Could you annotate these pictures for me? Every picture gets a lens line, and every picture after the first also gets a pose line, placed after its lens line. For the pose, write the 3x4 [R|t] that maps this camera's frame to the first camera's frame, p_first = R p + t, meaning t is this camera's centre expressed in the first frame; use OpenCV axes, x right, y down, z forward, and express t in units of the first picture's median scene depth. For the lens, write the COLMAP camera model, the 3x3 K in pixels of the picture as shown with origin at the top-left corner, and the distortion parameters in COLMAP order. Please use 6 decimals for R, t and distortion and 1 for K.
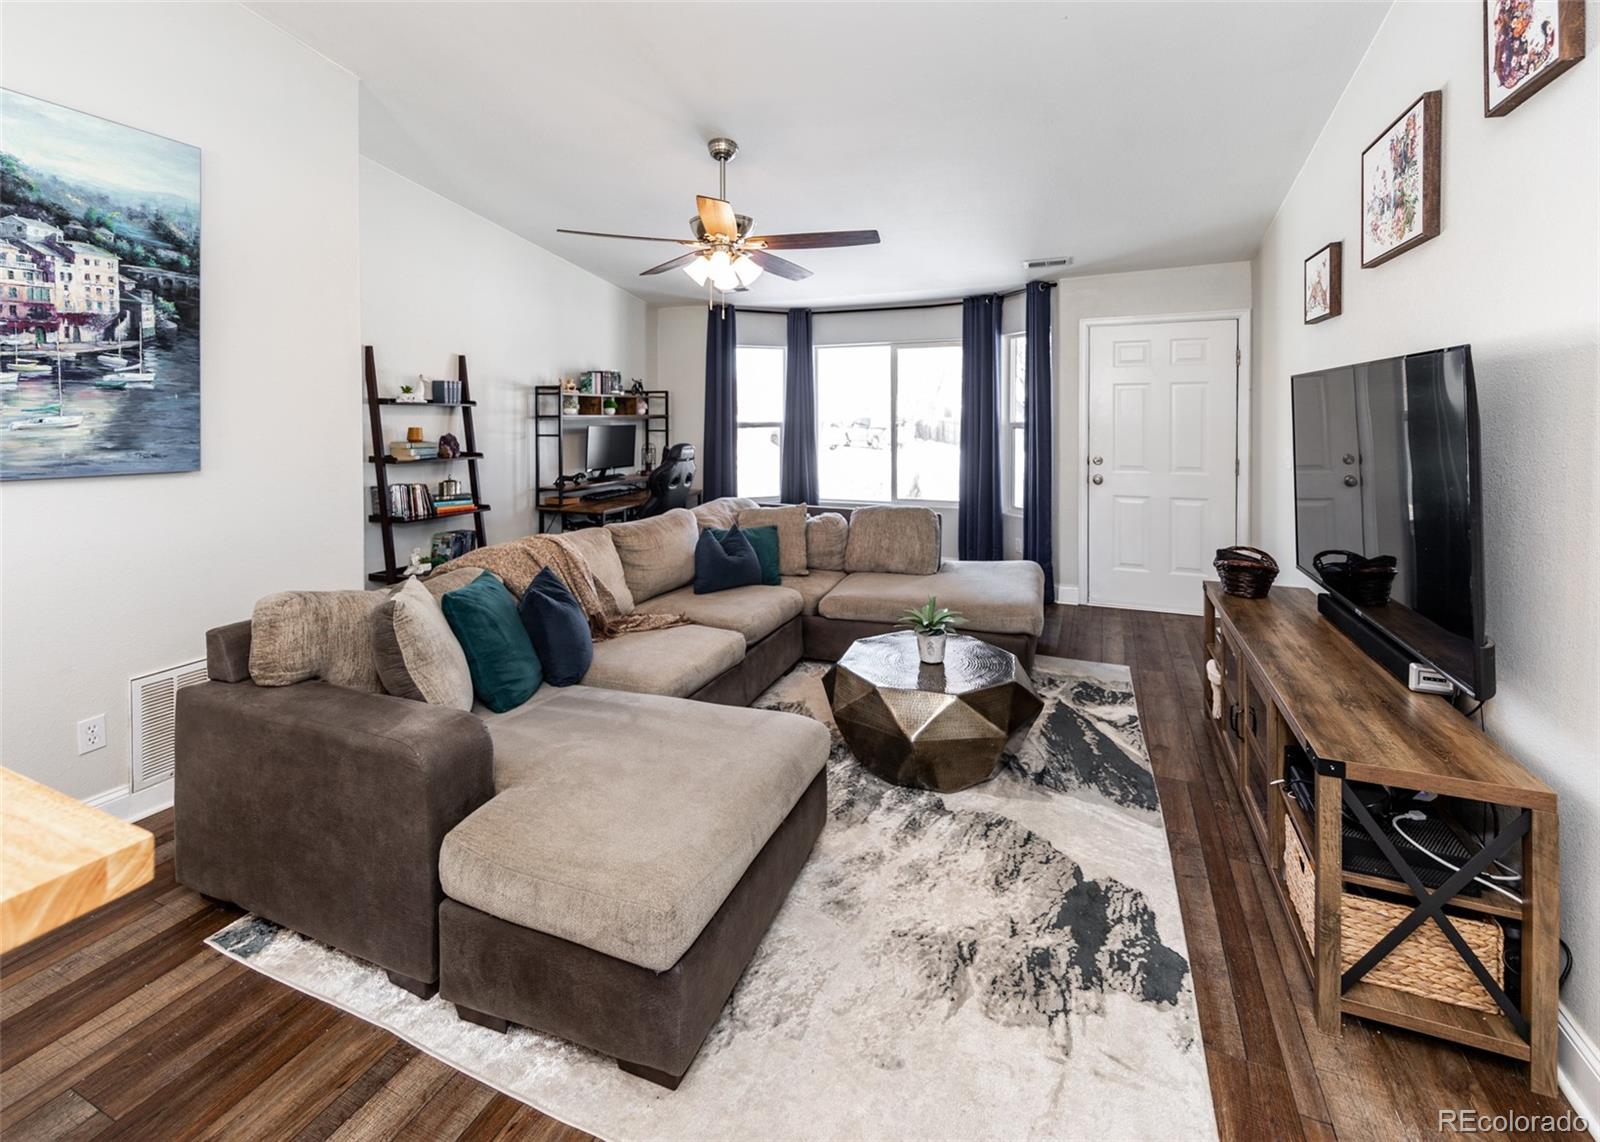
lens RADIAL K [[674.0, 0, 805.8], [0, 674.0, 418.0], [0, 0, 1]] dist [0.008435, -0.001704]
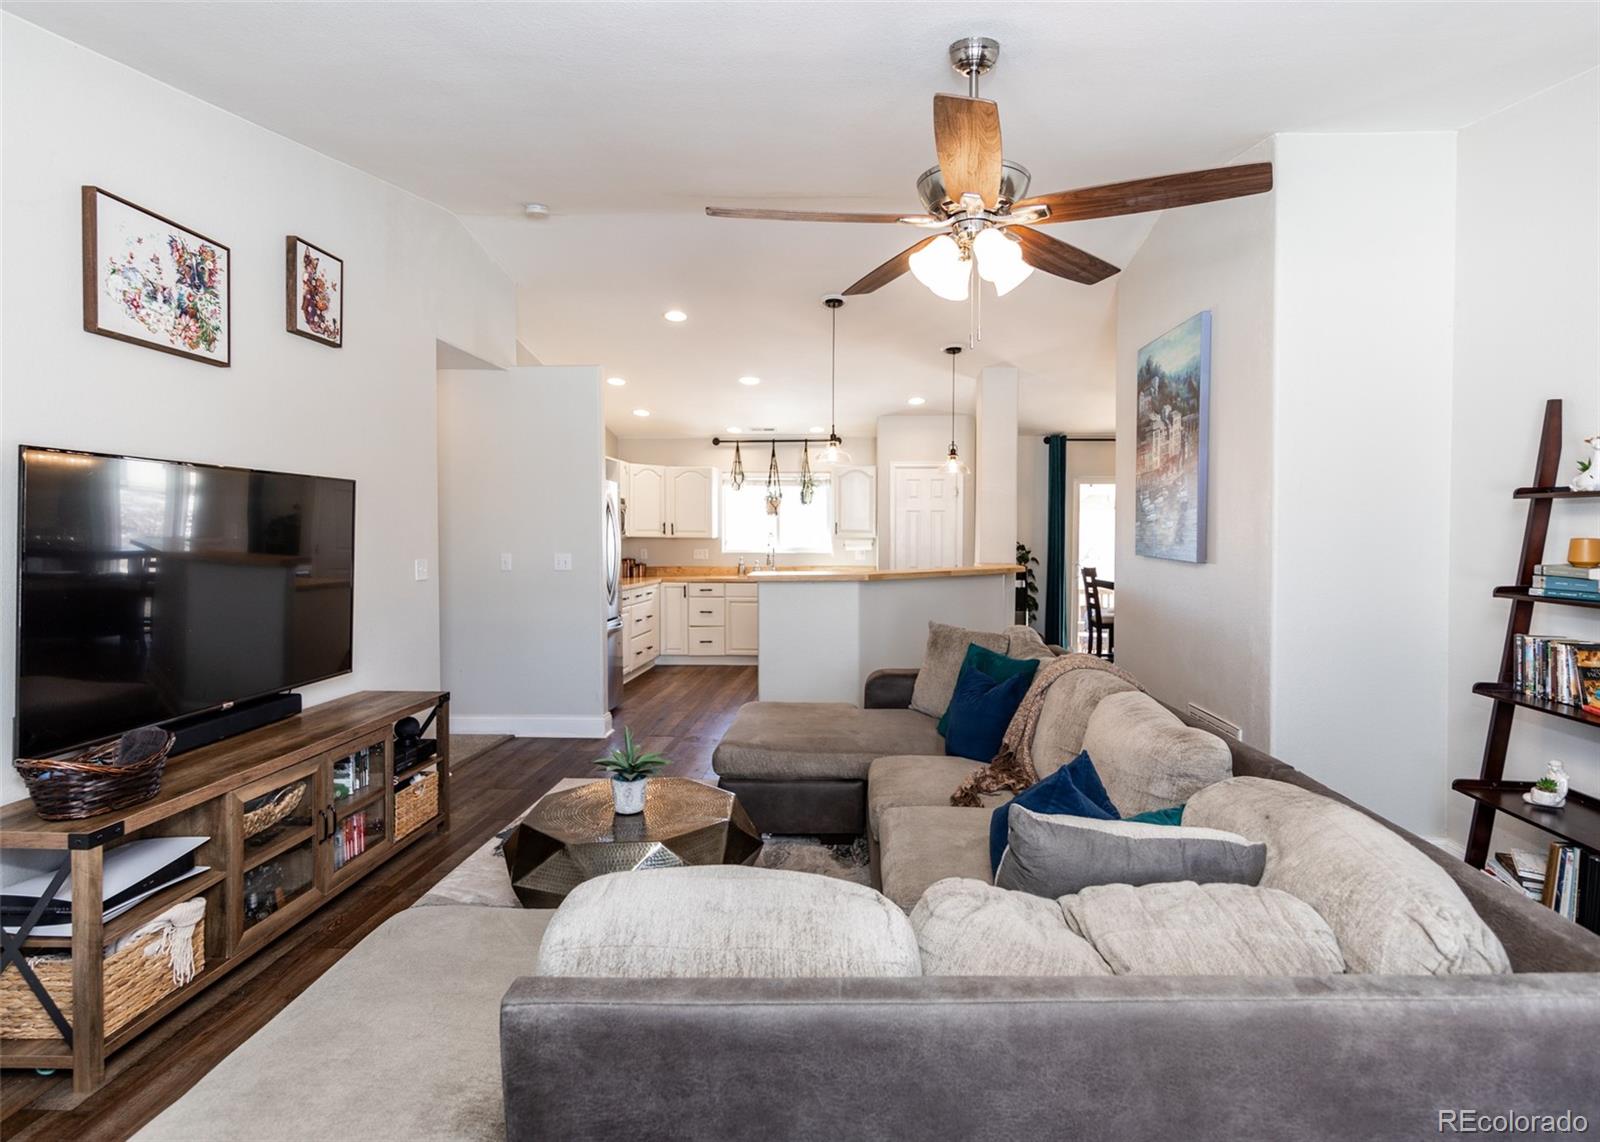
lens RADIAL K [[869.0, 0, 826.5], [0, 869.0, 555.4], [0, 0, 1]] dist [0.008647, -0.004303]
pose [[-0.935153, 0.010737, -0.354081, 0.274309], [-0.001340, 0.999426, 0.033843, 0.008154], [0.354241, 0.032123, -0.934602, 1.655928]]
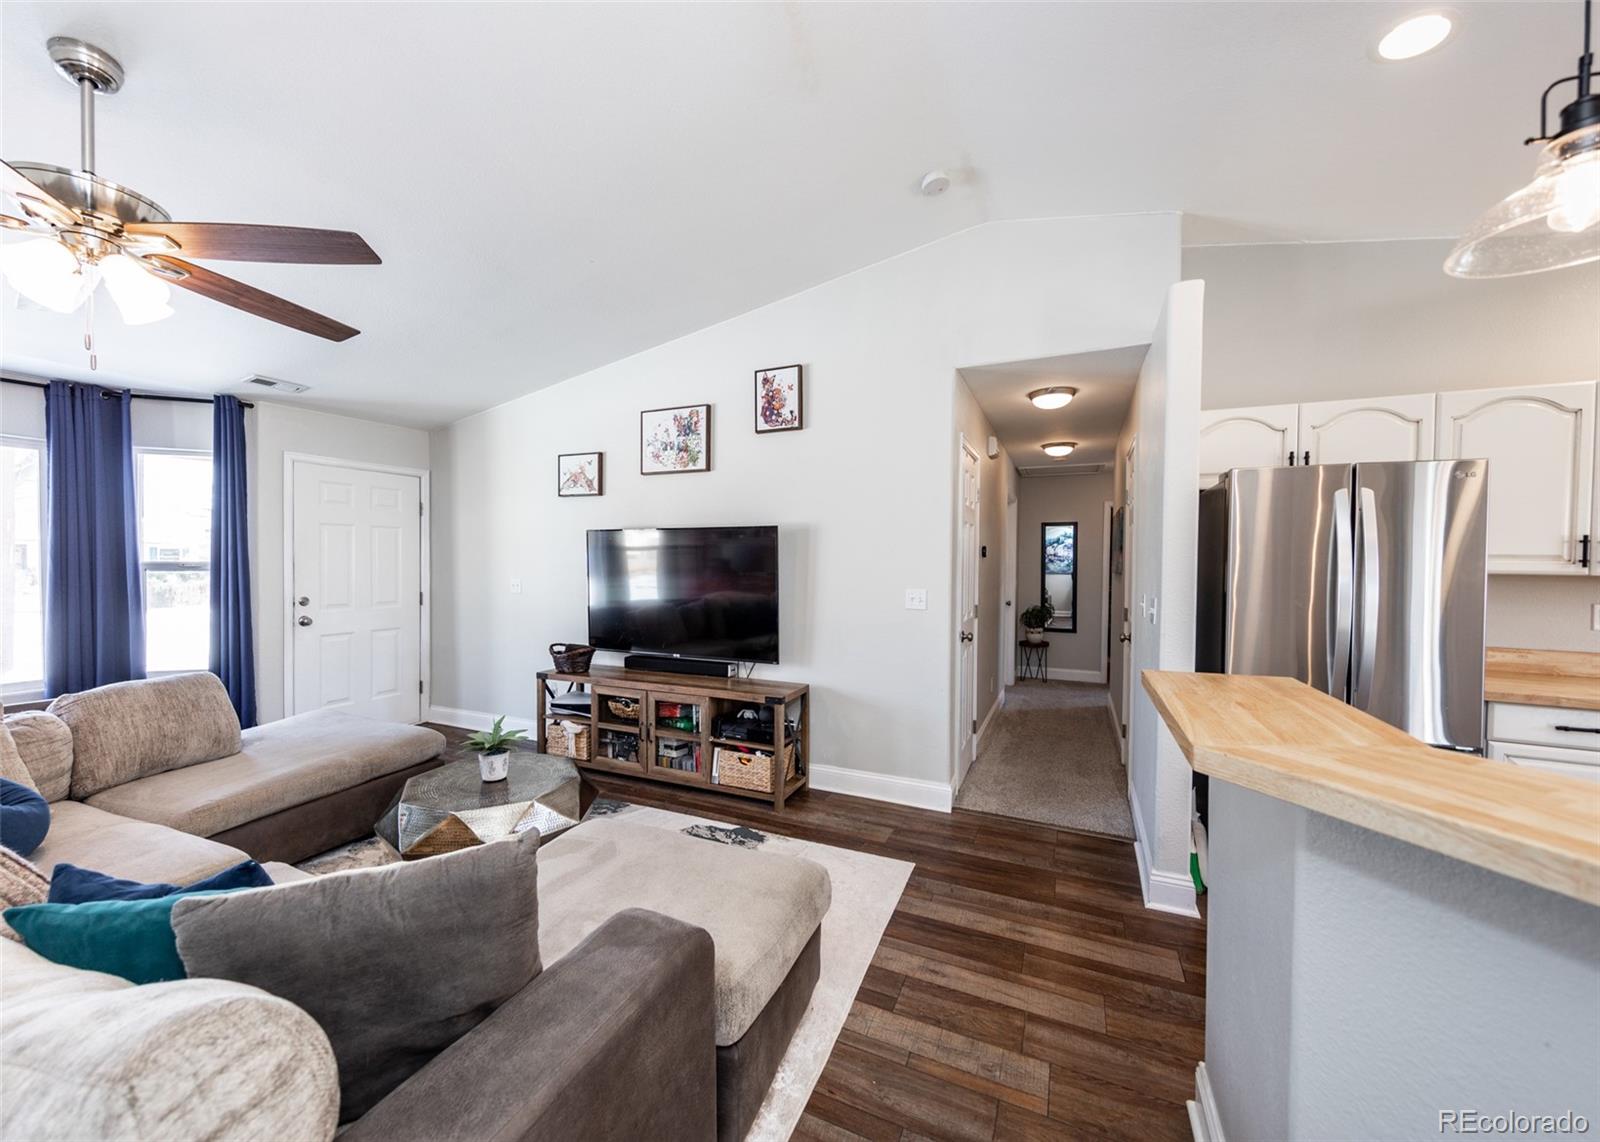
lens RADIAL K [[621.0, 0, 780.0], [0, 621.0, 572.7], [0, 0, 1]] dist [-0.003539, 0.000057]
pose [[0.046749, -0.014296, 0.998804, -0.610612], [0.003203, 0.999895, 0.014162, 0.017445], [-0.998902, 0.002537, 0.046790, 0.400117]]
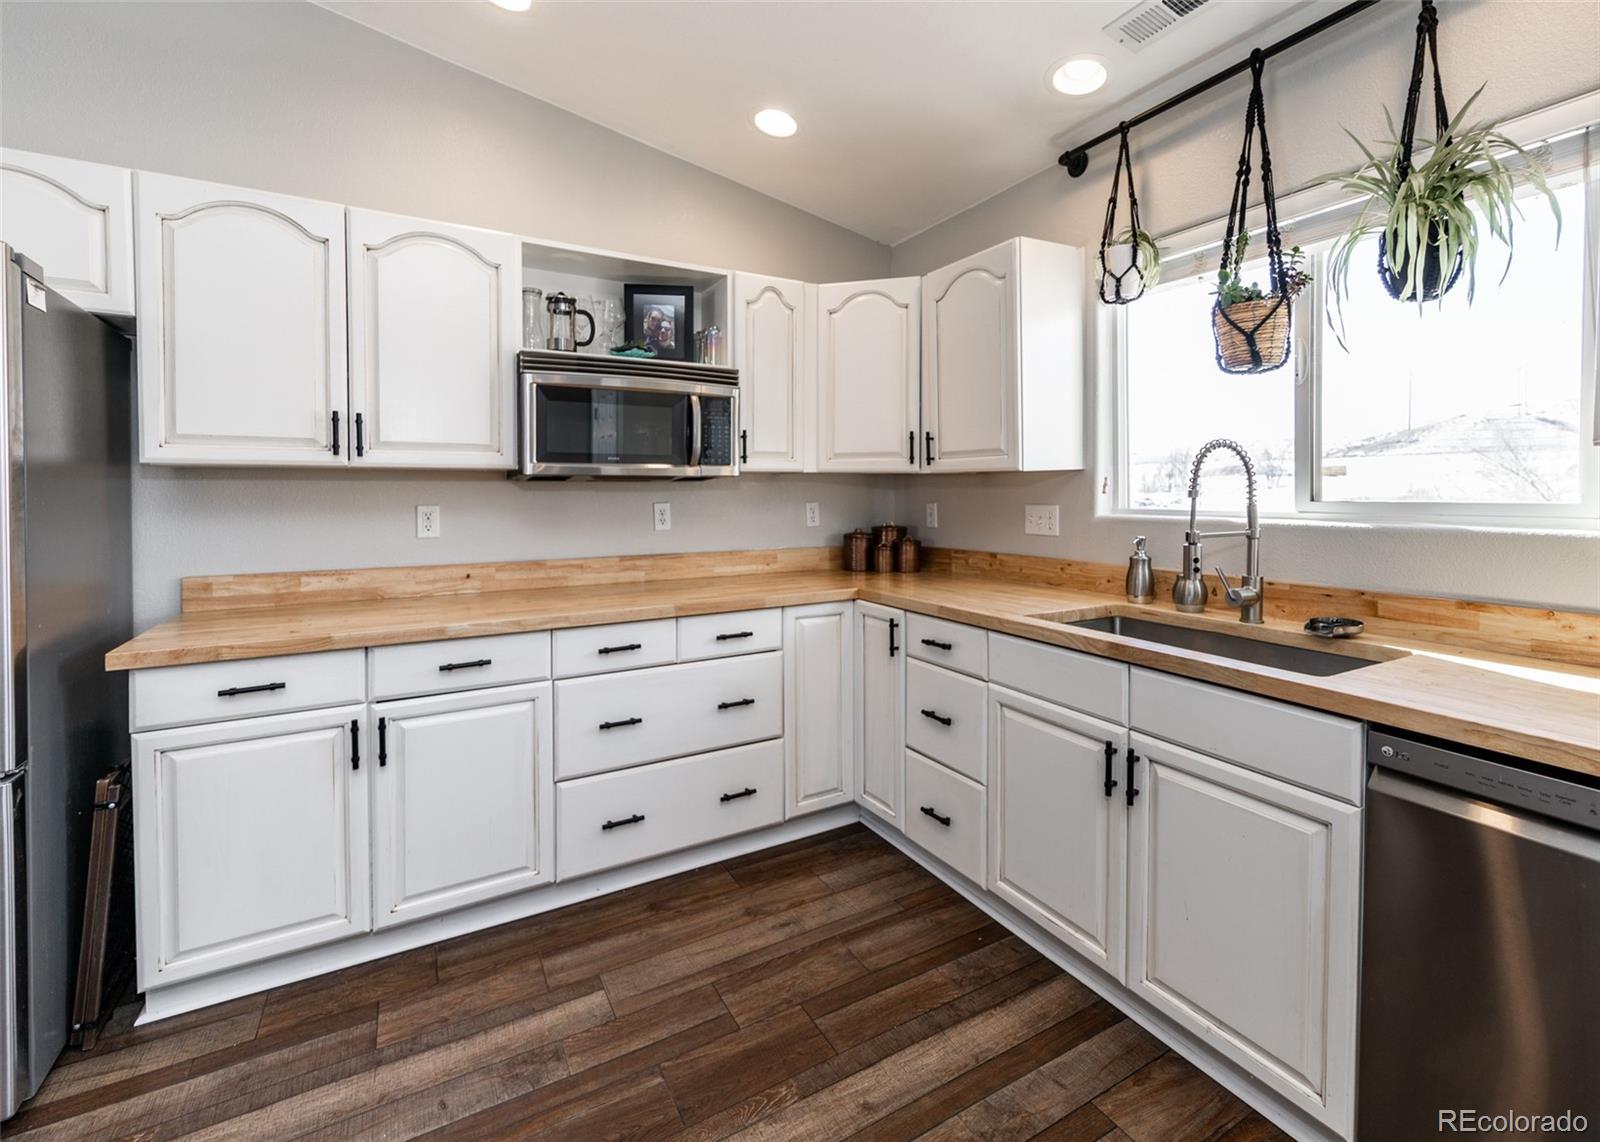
lens RADIAL K [[706.5, 0, 817.8], [0, 706.5, 500.7], [0, 0, 1]] dist [0.011399, -0.002141]
pose [[-0.799669, -0.001786, 0.600438, -0.550404], [0.015140, 0.999618, 0.023136, 0.052982], [-0.600250, 0.027592, -0.799336, -0.215433]]
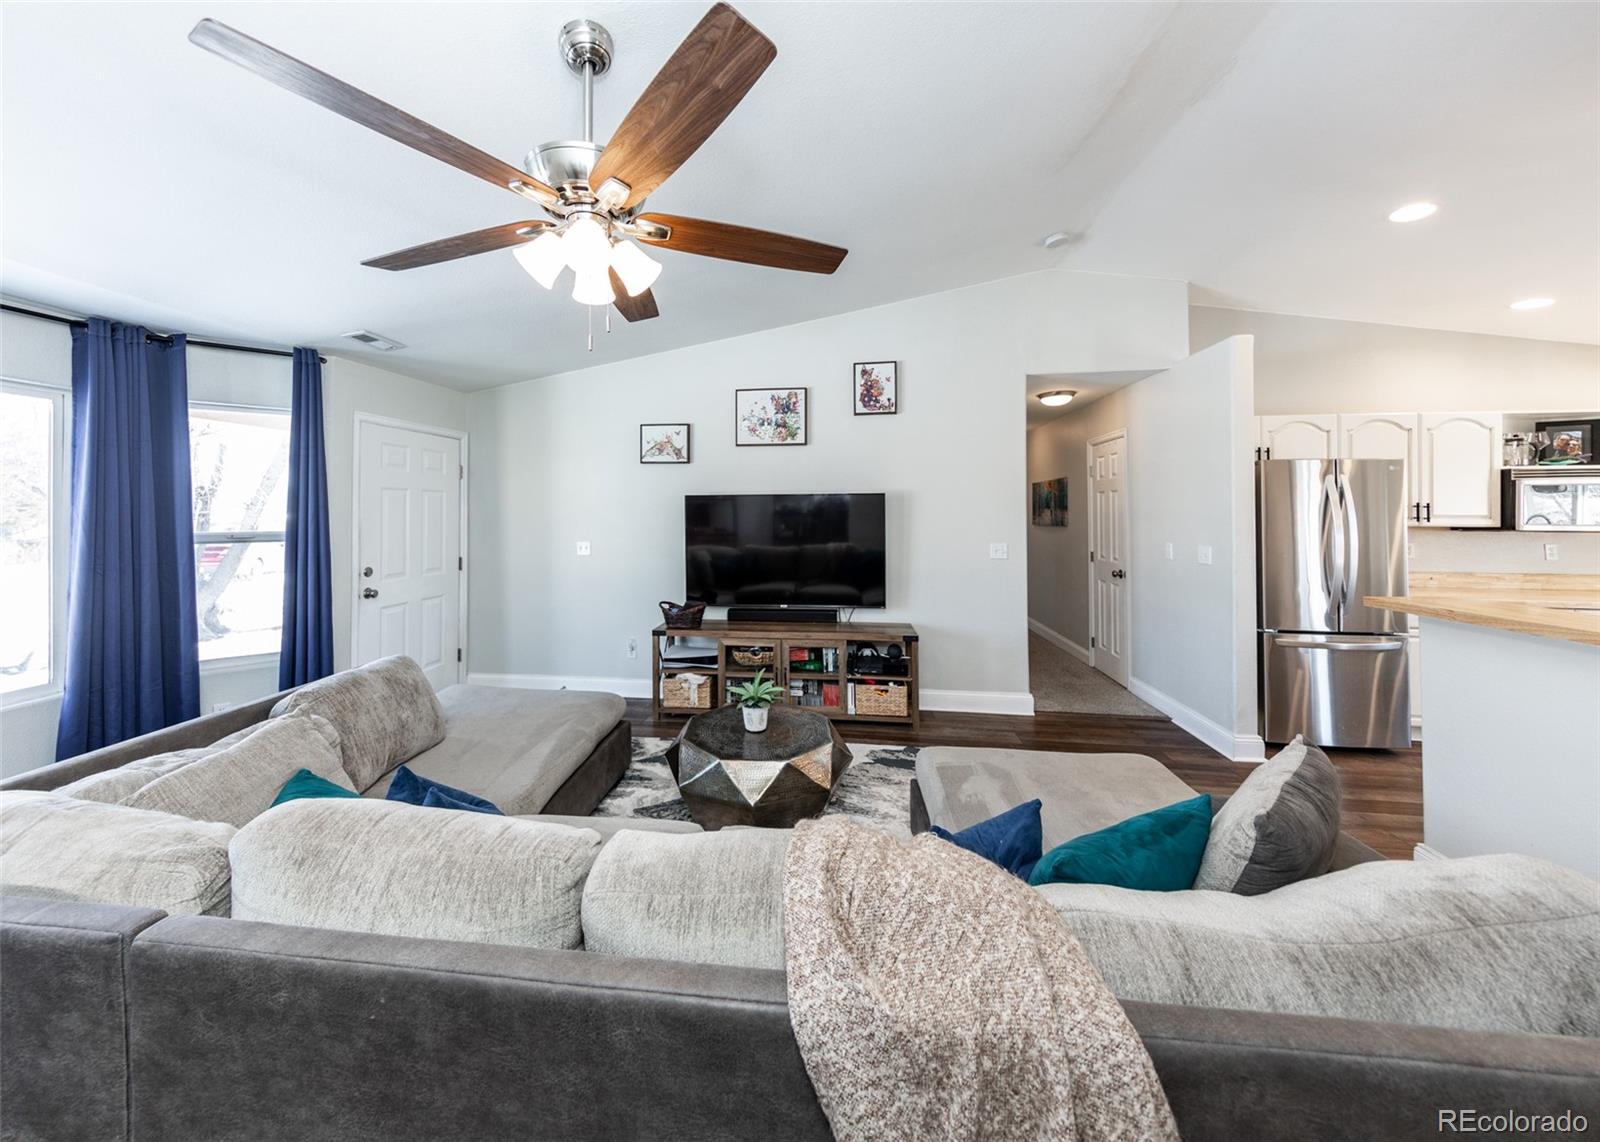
lens RADIAL K [[552.0, 0, 761.4], [0, 552.0, 508.8], [0, 0, 1]] dist [0.001838, -0.000094]
pose [[-0.243318, 0.011087, 0.969883, -0.591275], [0.015135, 0.999856, -0.007633, -0.010165], [-0.969829, 0.012822, -0.243451, 0.970313]]
